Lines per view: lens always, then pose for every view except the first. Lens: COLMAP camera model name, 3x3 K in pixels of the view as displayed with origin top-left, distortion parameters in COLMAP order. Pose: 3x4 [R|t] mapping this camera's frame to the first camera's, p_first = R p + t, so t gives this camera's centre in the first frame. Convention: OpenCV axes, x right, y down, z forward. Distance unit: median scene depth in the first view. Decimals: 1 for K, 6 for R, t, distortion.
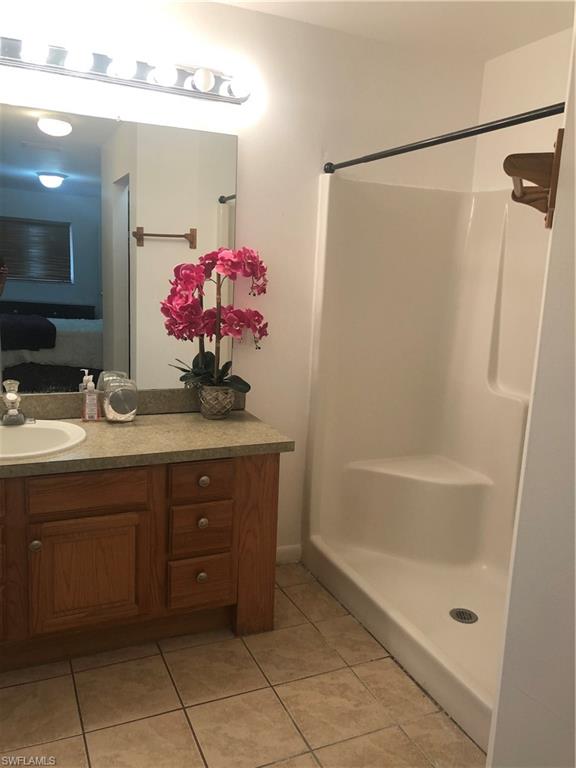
lens RADIAL K [[637.0, 0, 292.0], [0, 637.0, 378.7], [0, 0, 1]] dist [0.031219, -0.012051]
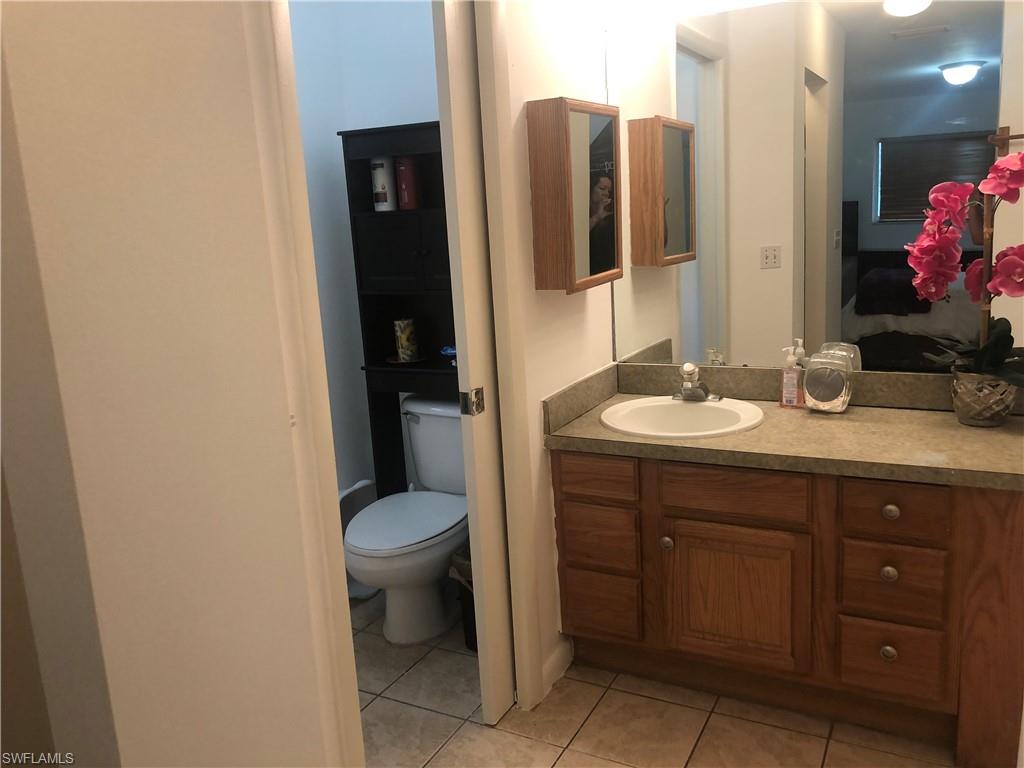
lens RADIAL K [[849.4, 0, 518.9], [0, 849.4, 382.6], [0, 0, 1]] dist [0.031219, -0.012051]
pose [[0.611607, 0.080715, -0.787033, 0.309665], [-0.054171, 0.996720, 0.060123, -0.006318], [0.789305, 0.005862, 0.613974, 0.139161]]
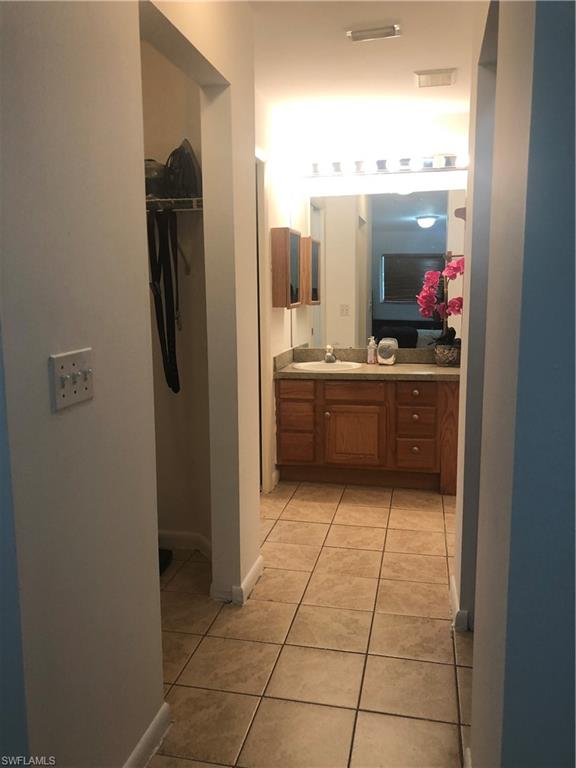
lens RADIAL K [[633.2, 0, 278.0], [0, 633.2, 383.9], [0, 0, 1]] dist [0.102359, -0.002613]
pose [[0.788923, 0.033609, -0.613572, 0.622033], [-0.056969, 0.998203, -0.018573, 0.186047], [0.611846, 0.049607, 0.789420, -0.600506]]
